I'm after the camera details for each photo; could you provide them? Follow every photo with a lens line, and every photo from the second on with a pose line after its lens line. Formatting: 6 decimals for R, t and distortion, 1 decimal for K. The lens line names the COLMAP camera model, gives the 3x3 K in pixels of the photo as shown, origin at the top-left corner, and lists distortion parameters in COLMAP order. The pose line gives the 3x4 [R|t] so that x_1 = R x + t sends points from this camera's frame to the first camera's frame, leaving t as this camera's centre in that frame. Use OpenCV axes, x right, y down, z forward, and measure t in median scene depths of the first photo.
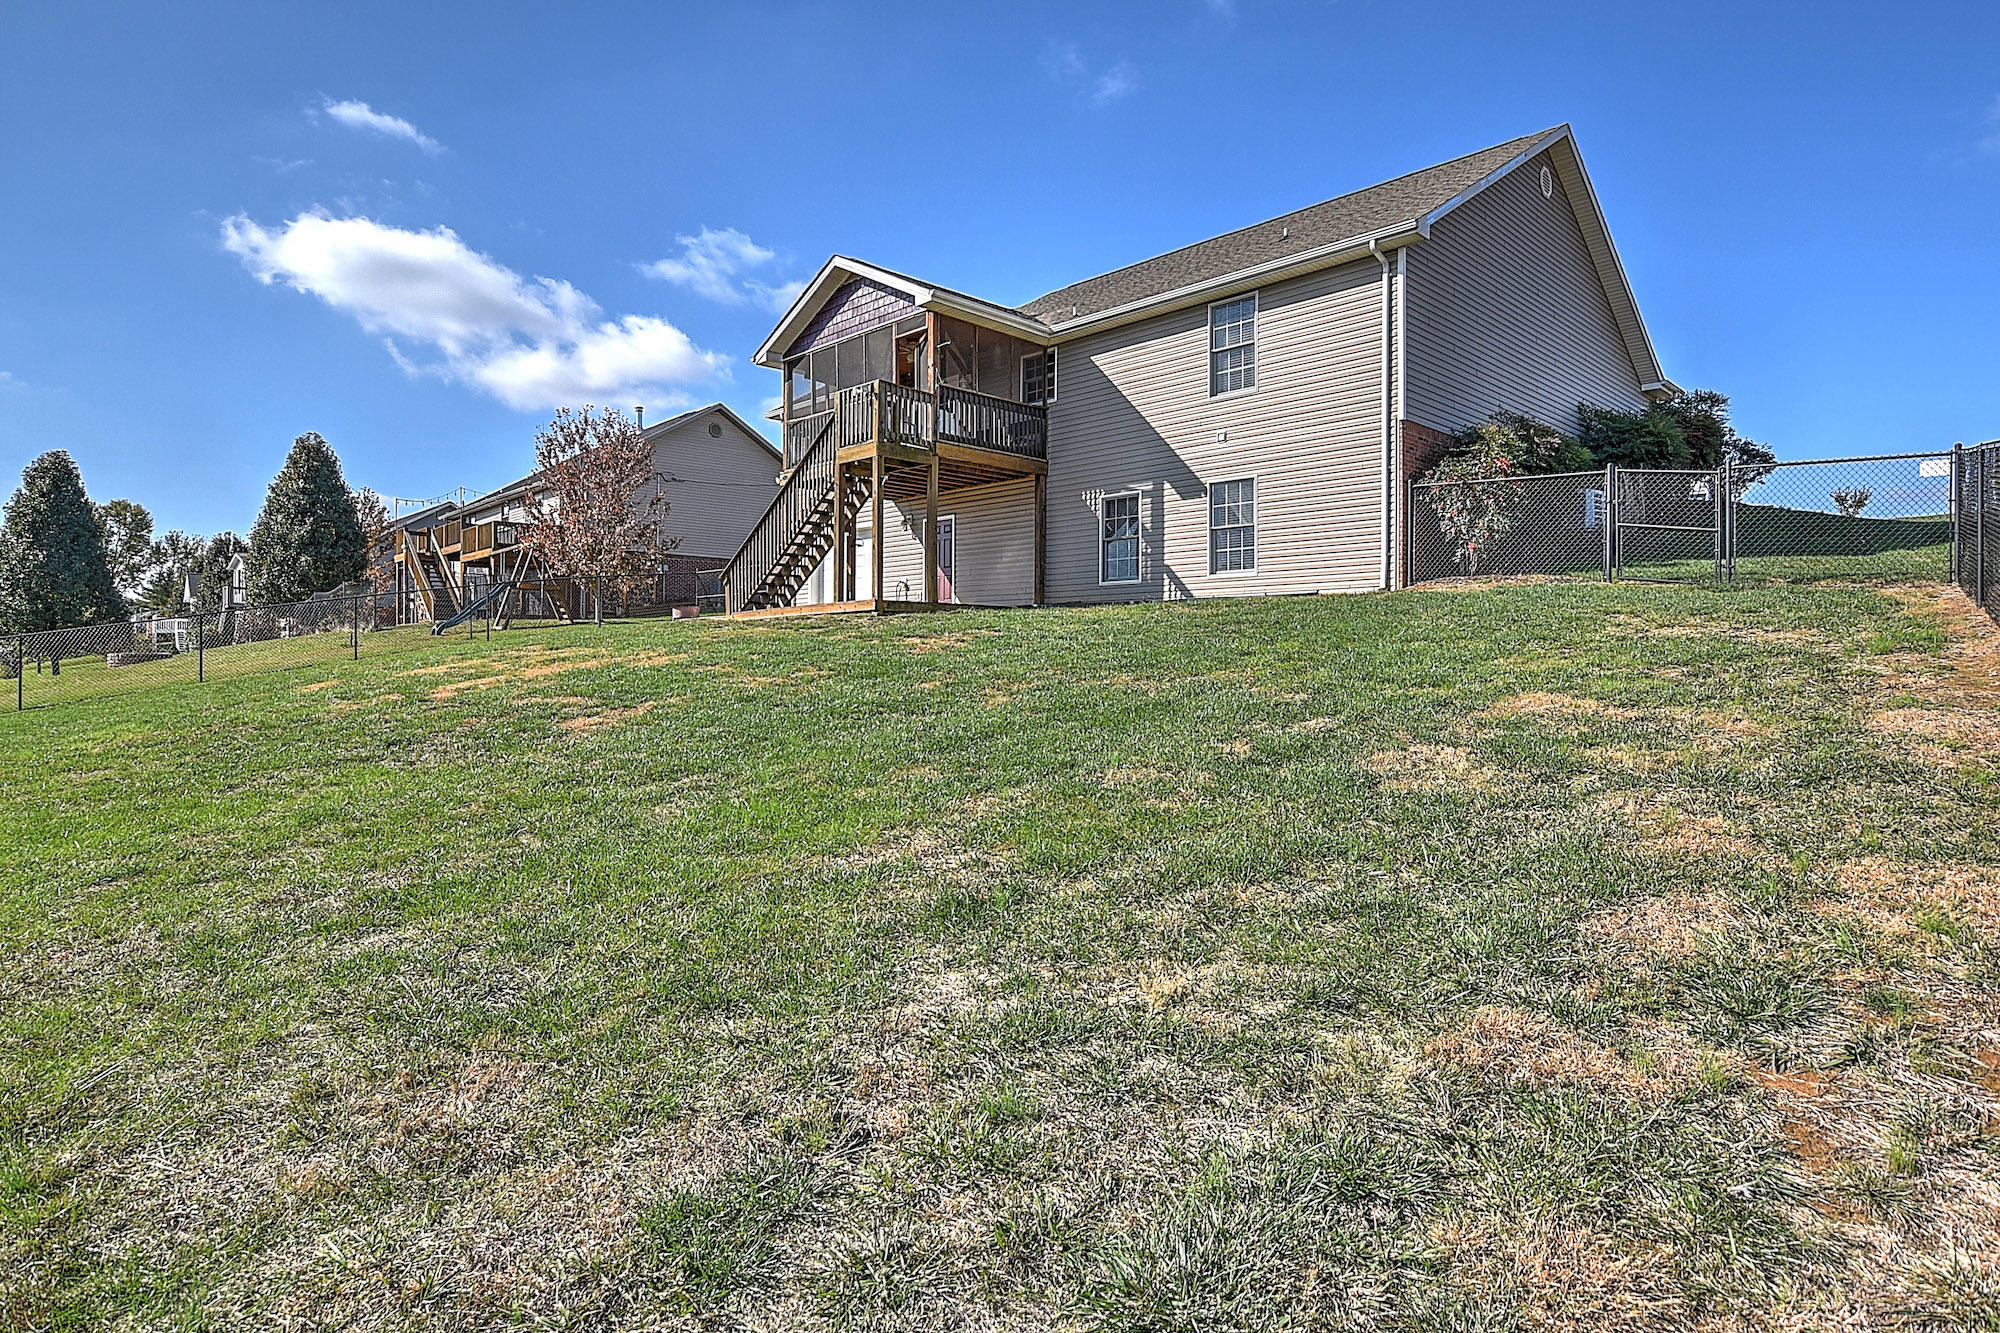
lens RADIAL K [[1092.8, 0, 1000.0], [0, 1092.8, 666.5], [0, 0, 1]] dist [-0.029934, -0.000364]
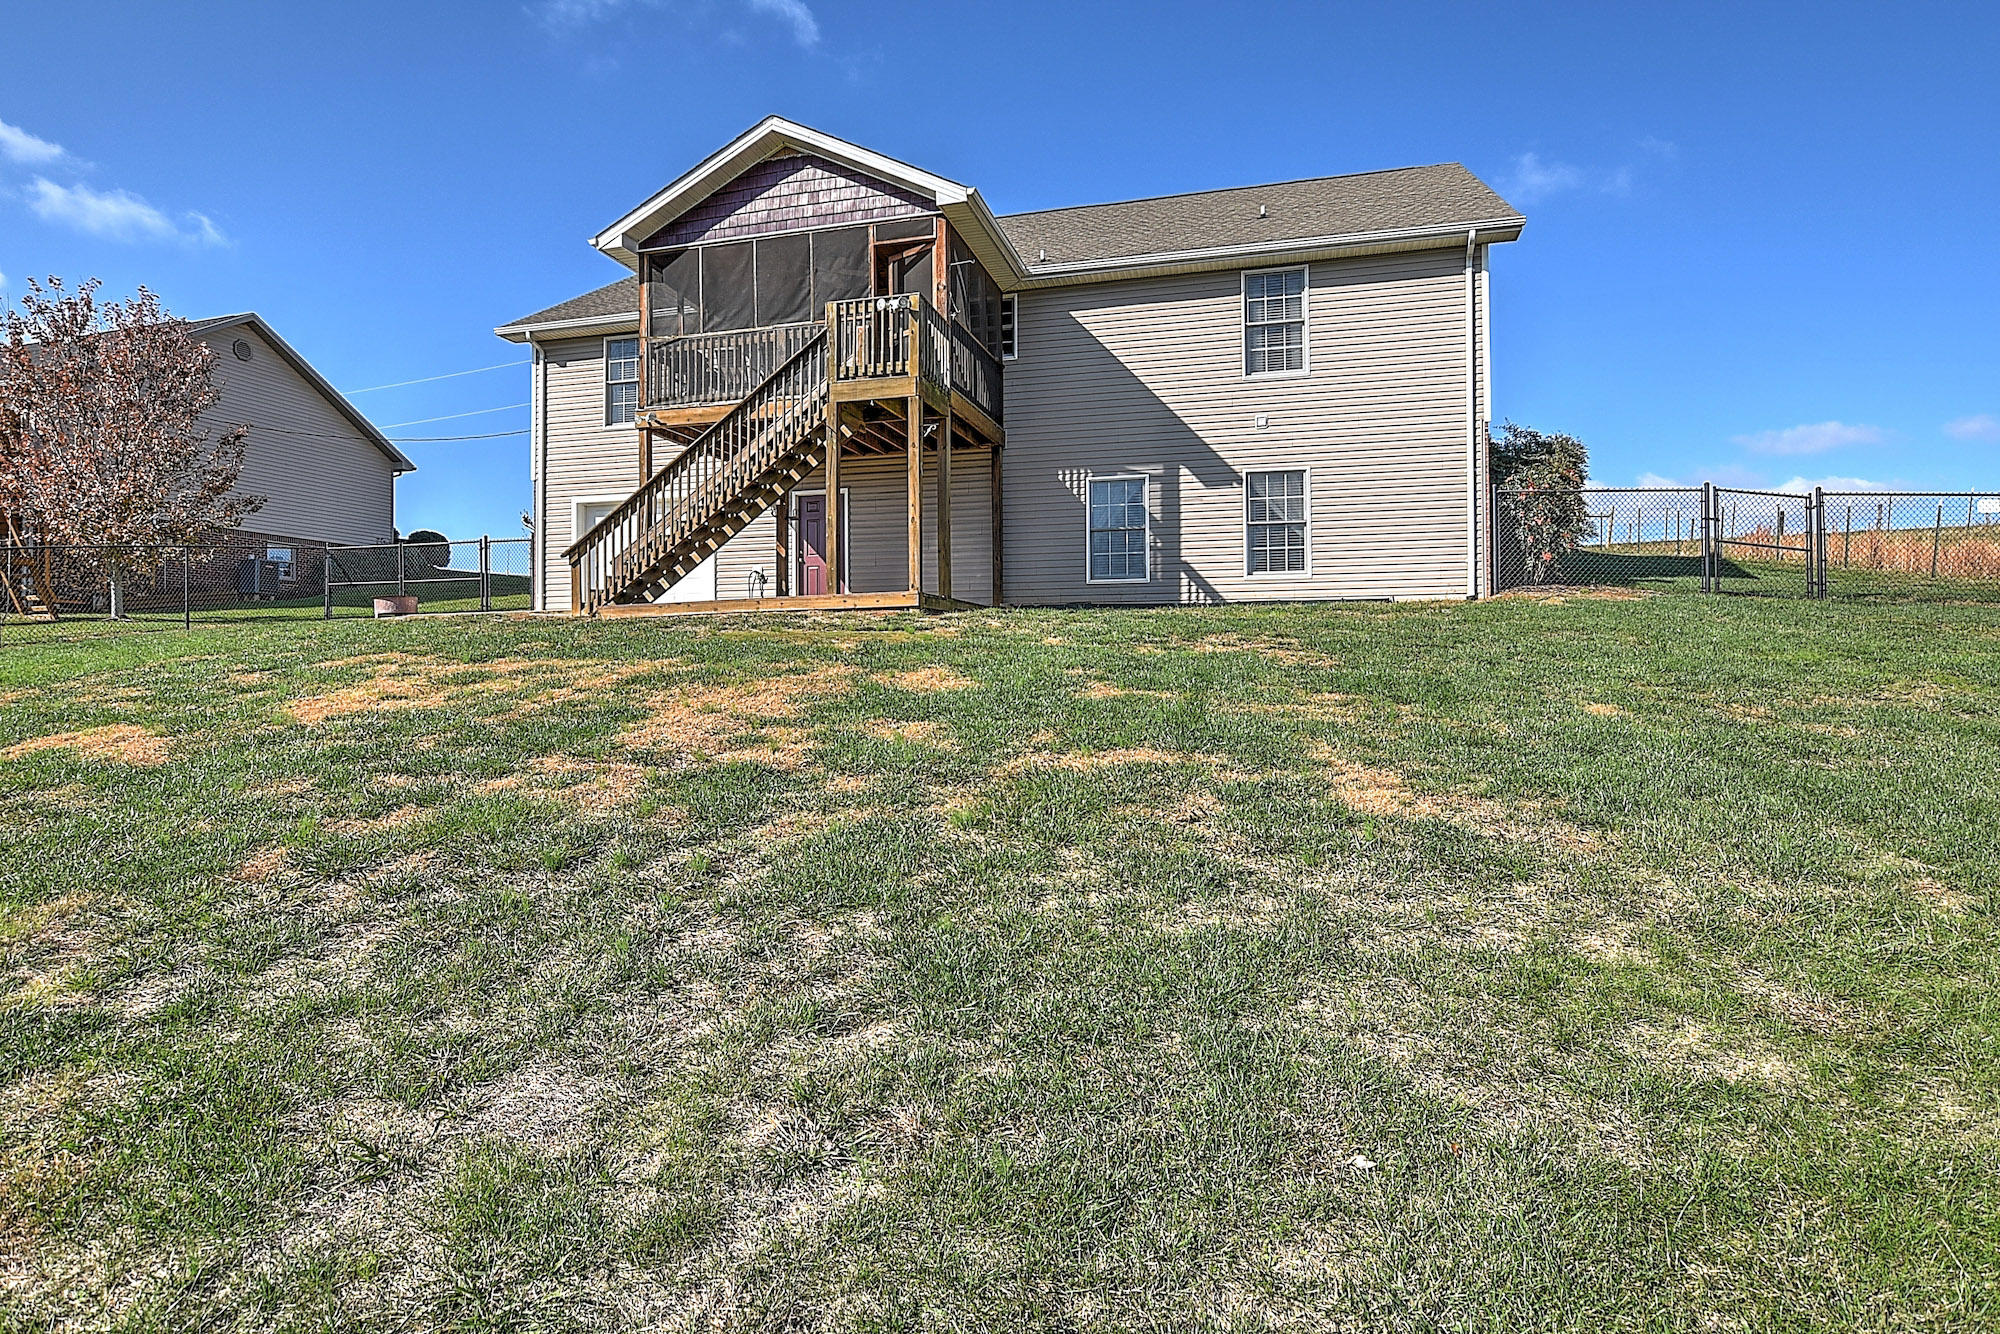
lens RADIAL K [[1092.8, 0, 1000.0], [0, 1092.8, 667.0], [0, 0, 1]] dist [-0.029934, -0.000364]
pose [[0.863703, -0.005481, 0.503971, -0.422009], [0.009203, 0.999946, -0.004899, -0.006760], [-0.503917, 0.008869, 0.863706, 0.330723]]
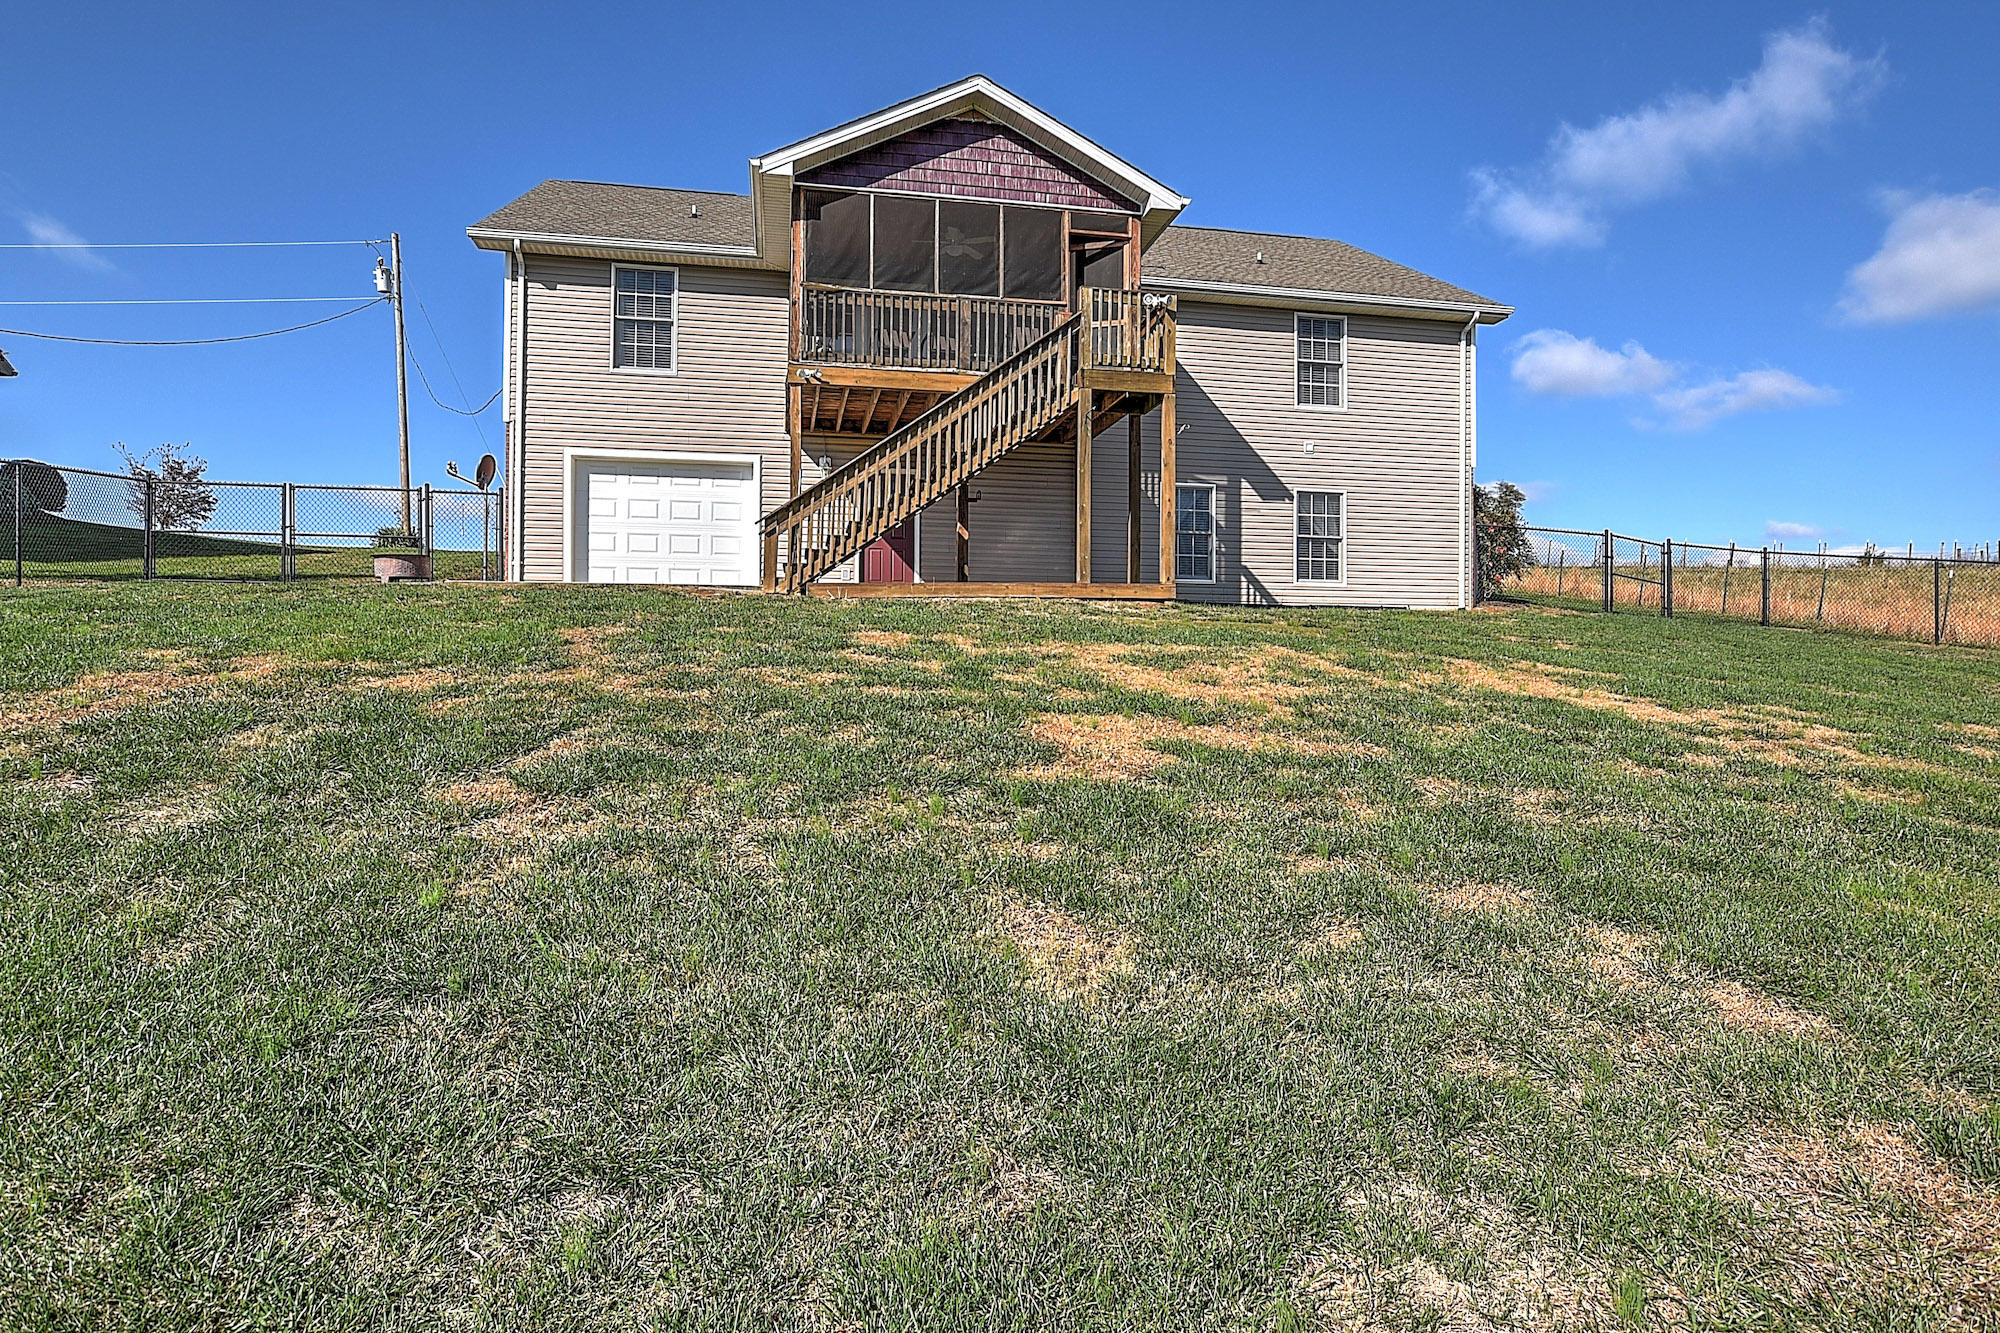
lens RADIAL K [[1092.8, 0, 1000.0], [0, 1092.8, 666.5], [0, 0, 1]] dist [-0.029934, -0.000364]
pose [[0.546220, 0.003060, 0.837636, -0.784823], [-0.003440, 0.999993, -0.001410, -0.003457], [-0.837635, -0.002112, 0.546227, 0.669810]]
